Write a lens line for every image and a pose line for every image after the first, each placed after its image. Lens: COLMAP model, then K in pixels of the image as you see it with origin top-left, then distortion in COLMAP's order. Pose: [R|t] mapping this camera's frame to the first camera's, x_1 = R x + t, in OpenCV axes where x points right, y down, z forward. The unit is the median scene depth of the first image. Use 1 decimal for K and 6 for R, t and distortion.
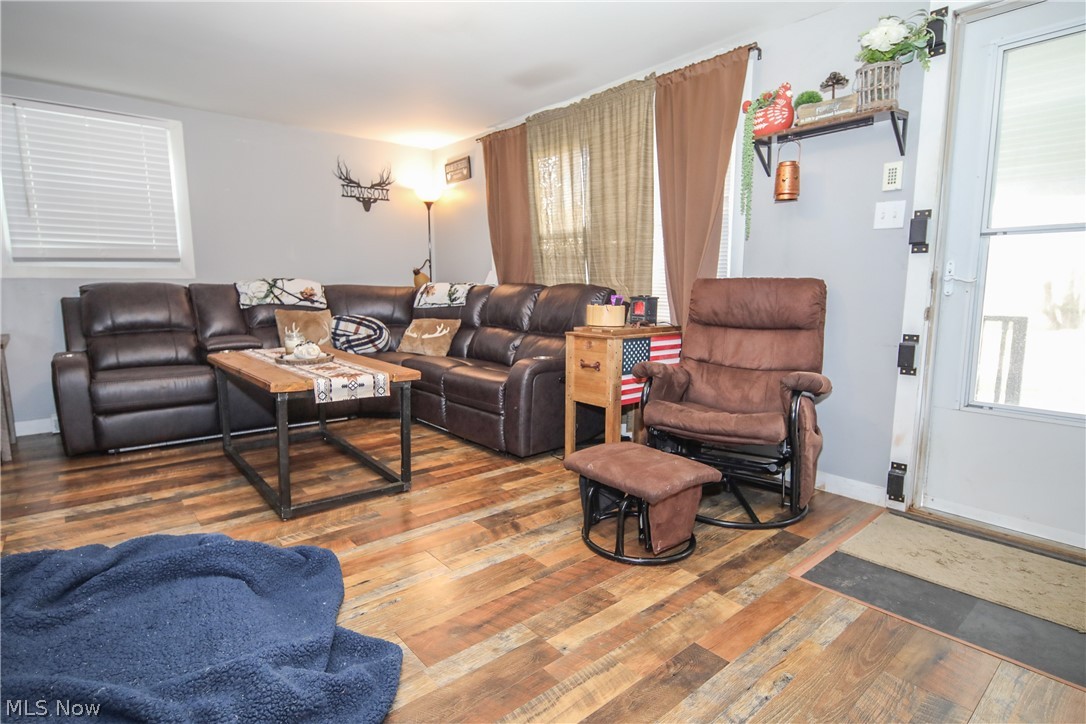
lens RADIAL K [[551.8, 0, 545.8], [0, 551.8, 364.3], [0, 0, 1]] dist [0.007633, -0.005715]
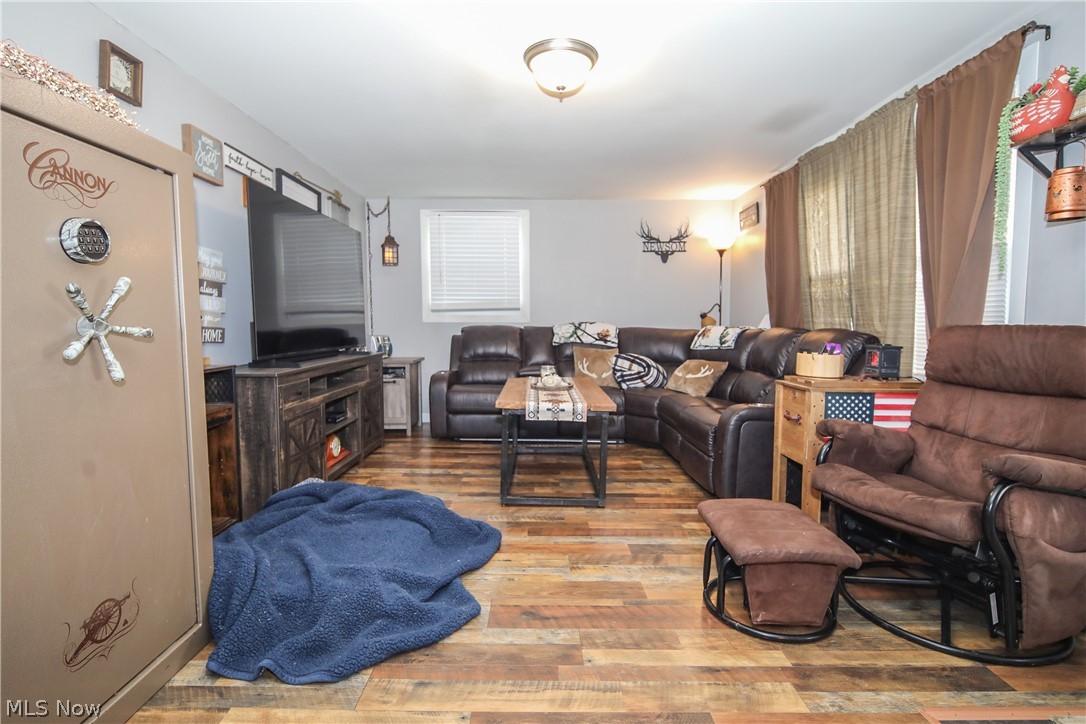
lens RADIAL K [[551.8, 0, 569.4], [0, 551.8, 364.8], [0, 0, 1]] dist [0.007633, -0.005715]
pose [[0.768885, 0.051577, -0.637304, 0.381439], [-0.094856, 0.994913, -0.033923, -0.019176], [0.632312, 0.086535, 0.769866, 0.040604]]
